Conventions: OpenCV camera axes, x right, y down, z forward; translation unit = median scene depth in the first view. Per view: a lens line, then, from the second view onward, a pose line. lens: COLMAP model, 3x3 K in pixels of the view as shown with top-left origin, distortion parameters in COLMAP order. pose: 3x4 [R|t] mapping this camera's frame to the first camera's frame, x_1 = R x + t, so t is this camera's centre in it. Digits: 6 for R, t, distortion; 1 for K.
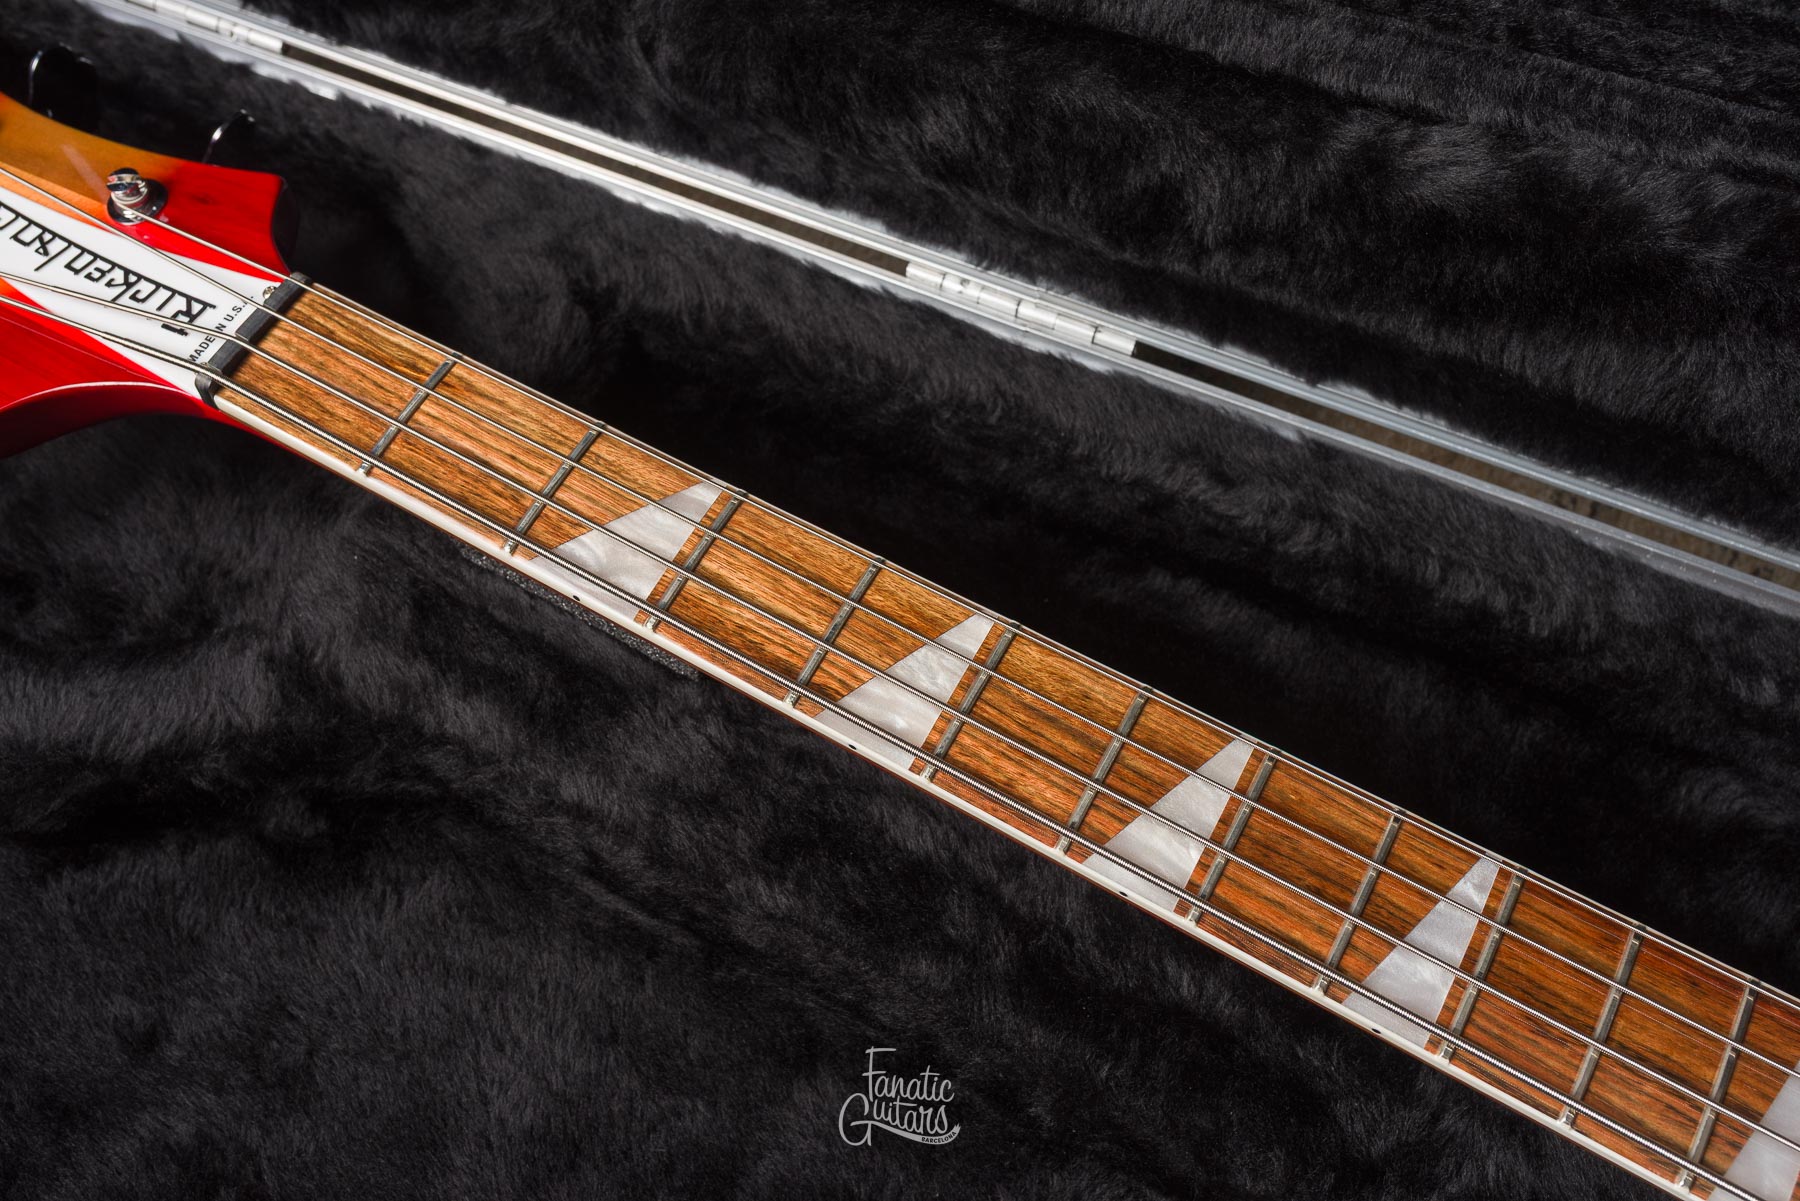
lens RADIAL K [[1779.4, 0, 900.0], [0, 1779.4, 600.5], [0, 0, 1]] dist [0.004929, -0.005883]
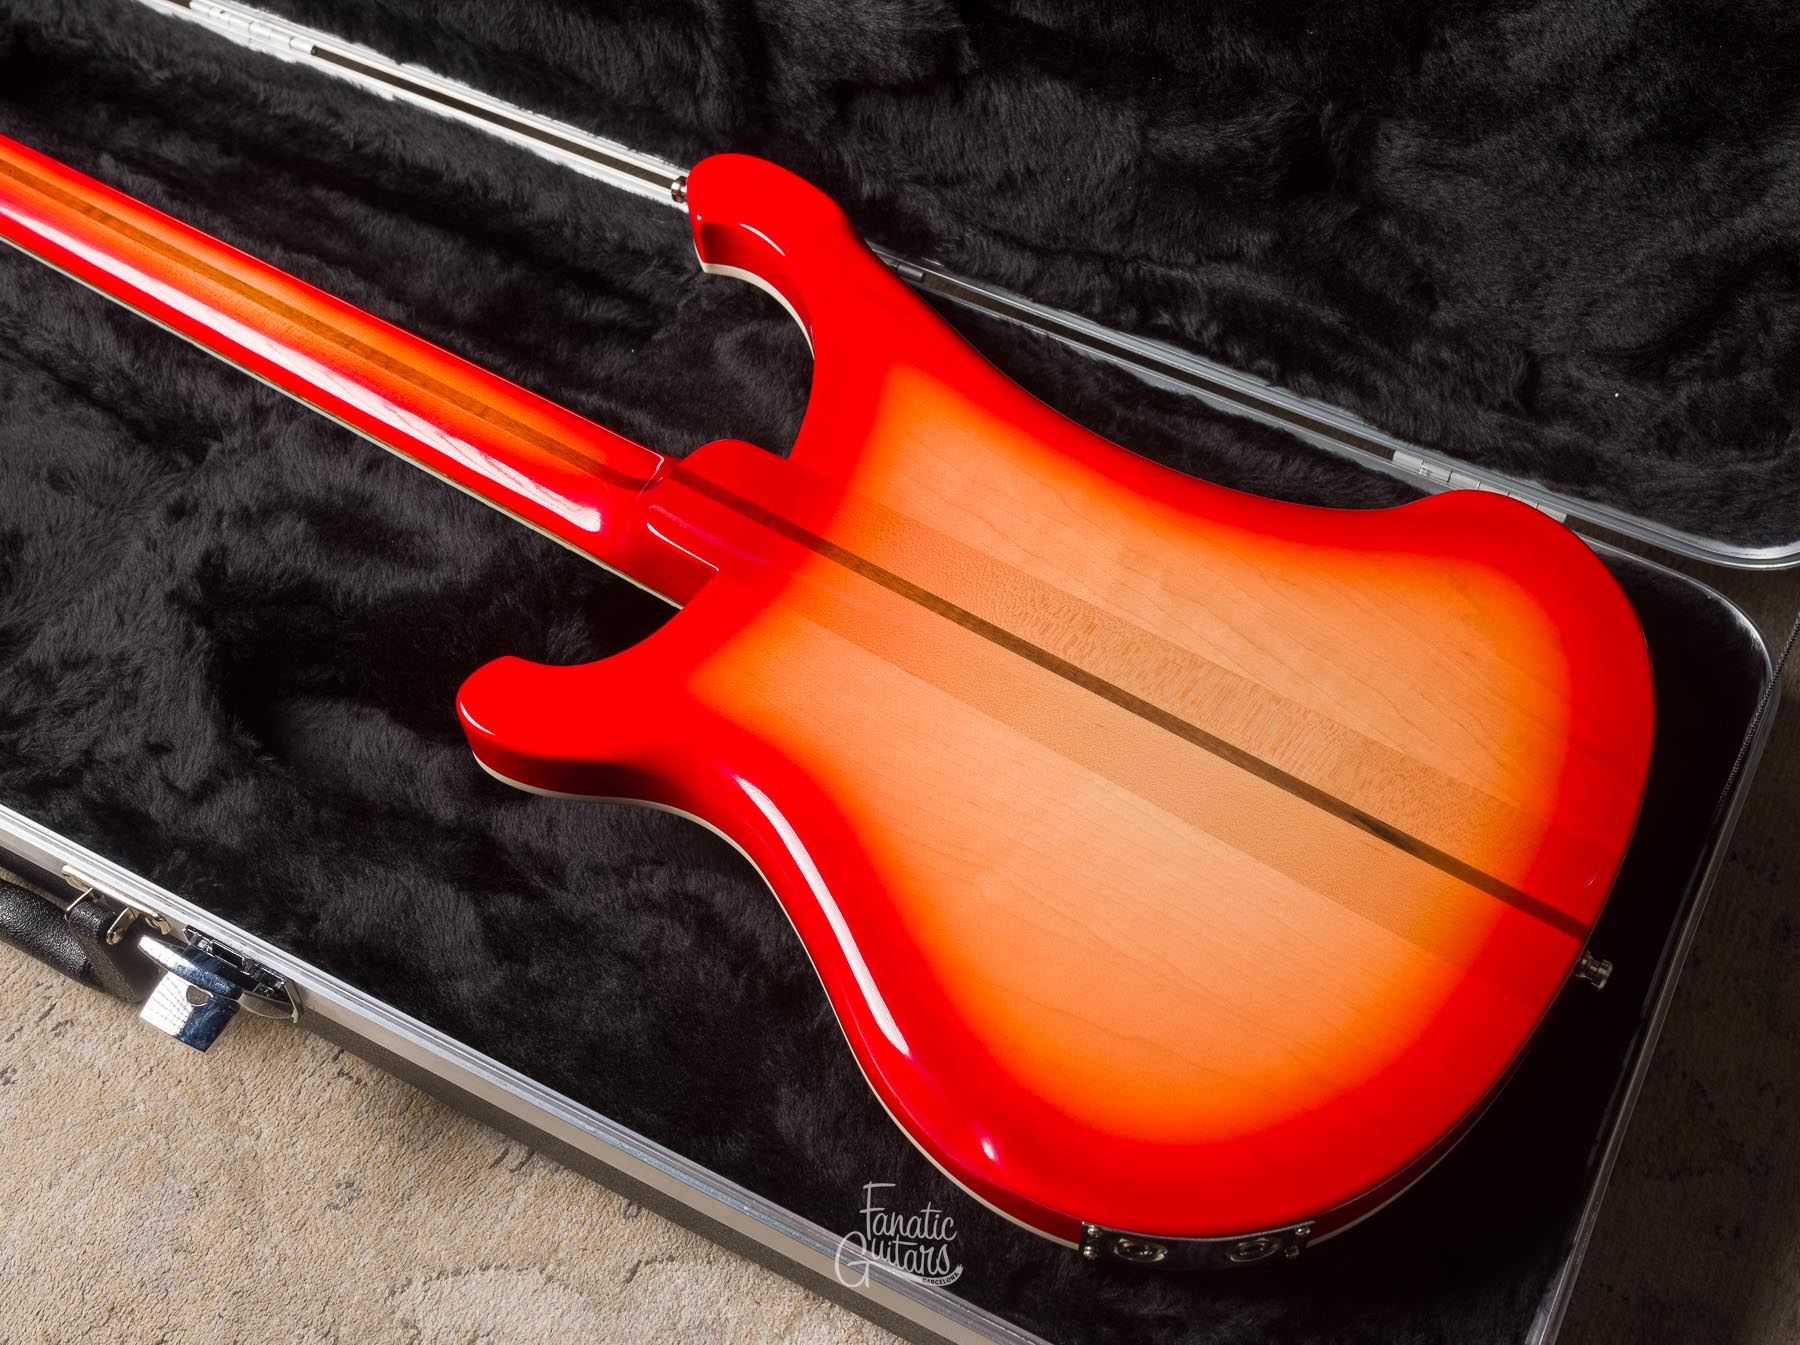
lens RADIAL K [[2013.4, 0, 1006.4], [0, 2013.4, 676.3], [0, 0, 1]] dist [-0.009115, 0.018655]
pose [[0.998081, 0.060957, -0.010896, 0.875619], [-0.061900, 0.986929, -0.148794, 0.701896], [0.001683, 0.149183, 0.988808, -0.779591]]
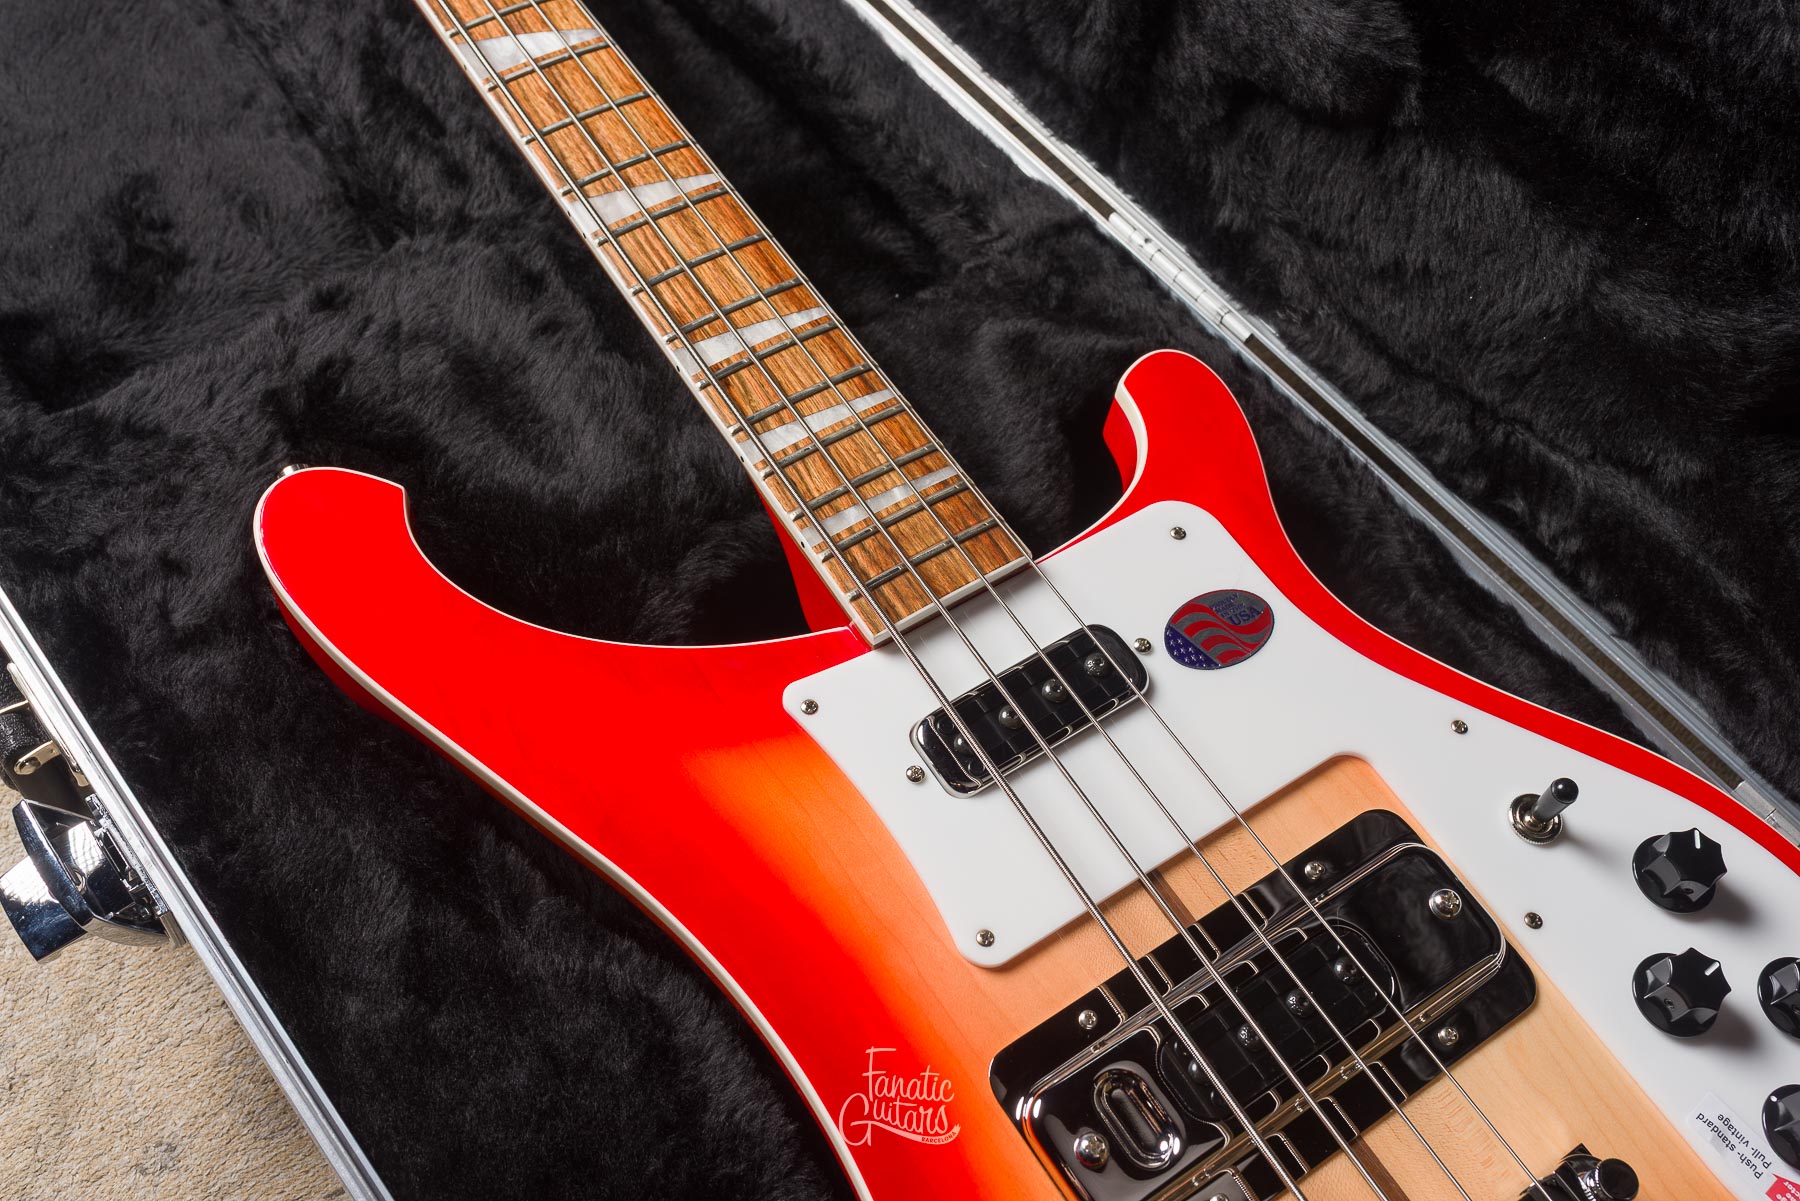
lens RADIAL K [[1745.6, 0, 900.0], [0, 1745.6, 600.5], [0, 0, 1]] dist [0.004682, -0.019084]
pose [[0.885285, 0.433789, -0.167623, 0.831442], [-0.449424, 0.890679, -0.068620, 0.461821], [0.119532, 0.136083, 0.983460, -0.318314]]
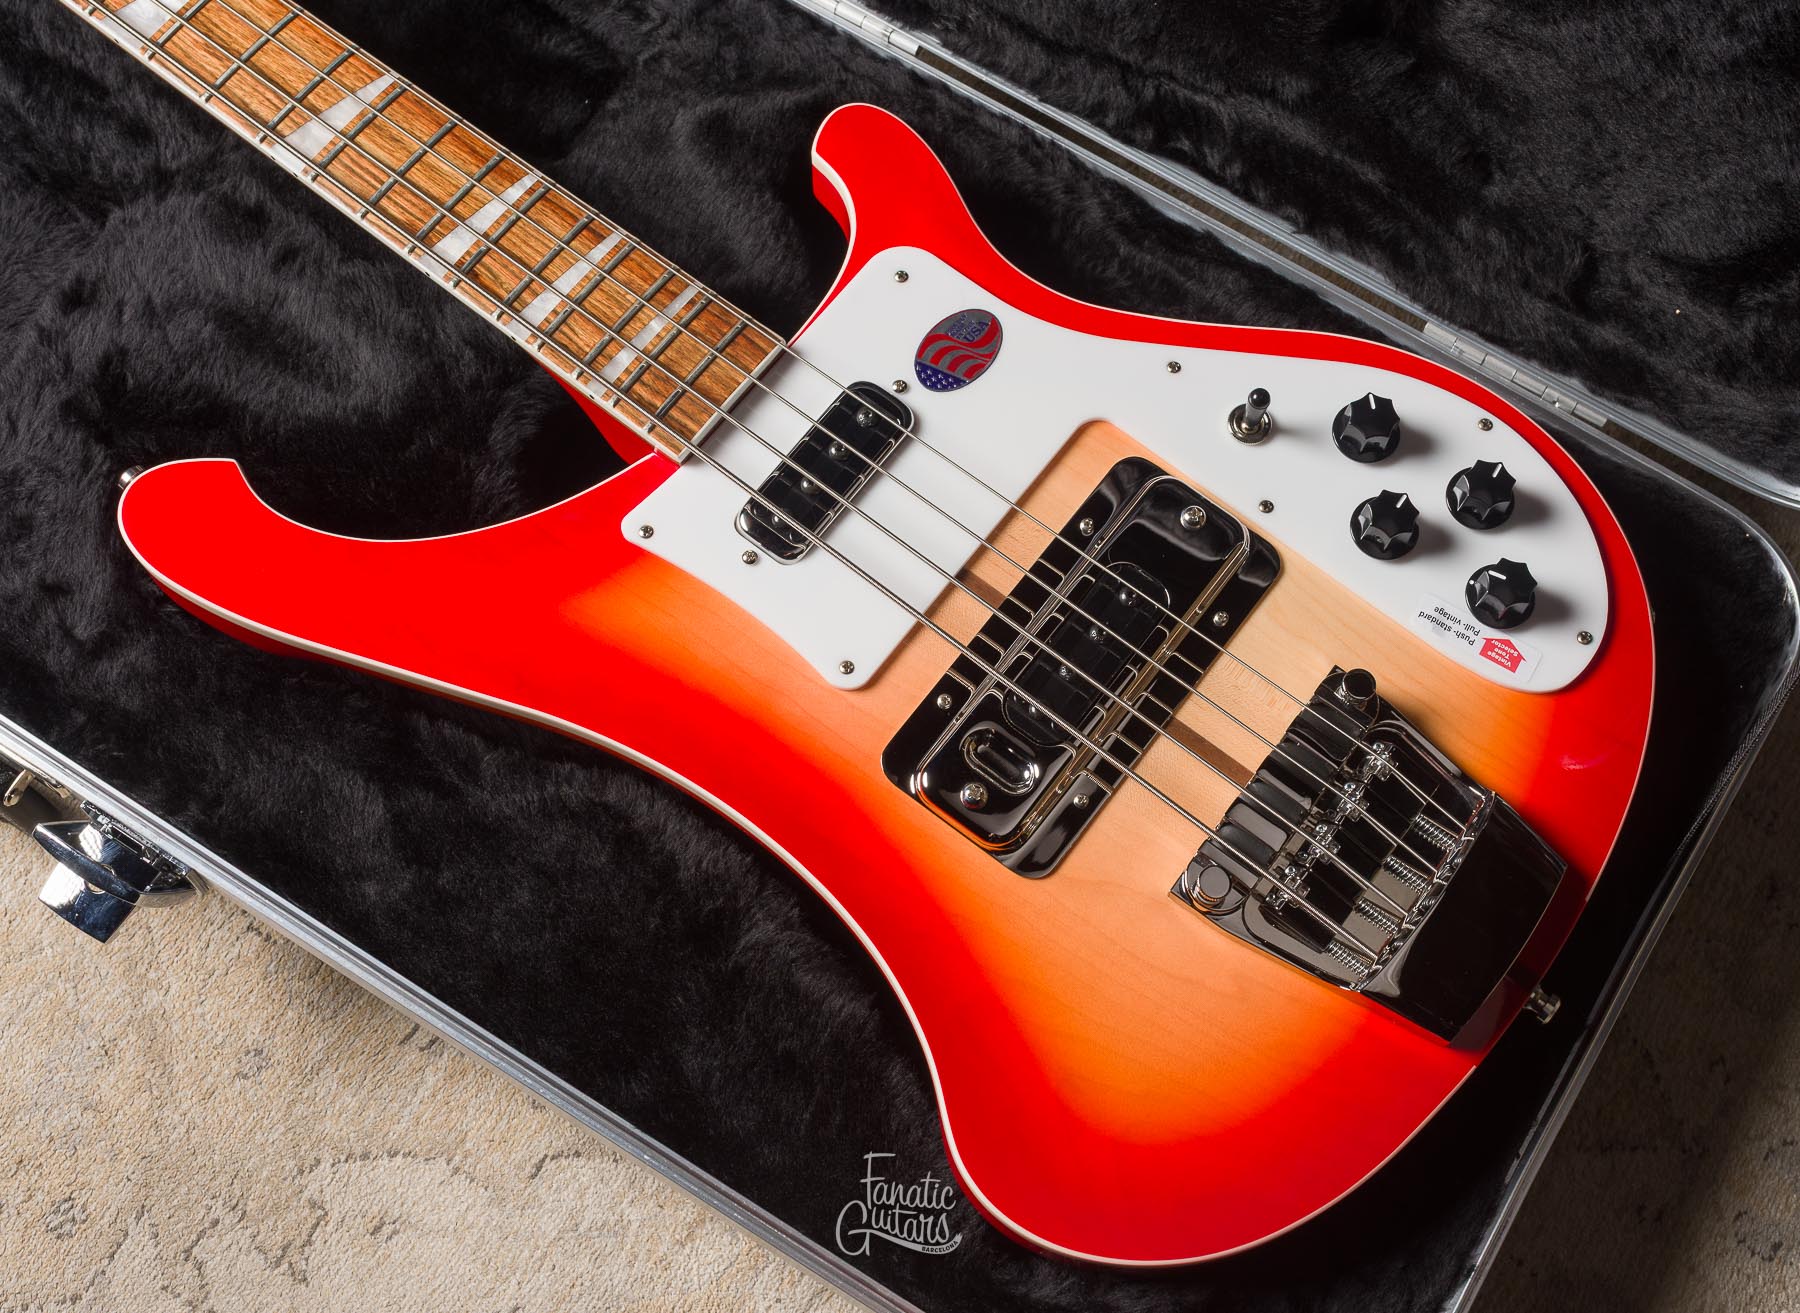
lens RADIAL K [[2195.4, 0, 982.2], [0, 2195.4, 652.7], [0, 0, 1]] dist [-0.008465, 0.014120]
pose [[0.989508, 0.143984, -0.011975, 0.897308], [-0.142046, 0.984638, 0.101540, 0.369726], [0.026411, -0.098774, 0.994759, -0.801558]]
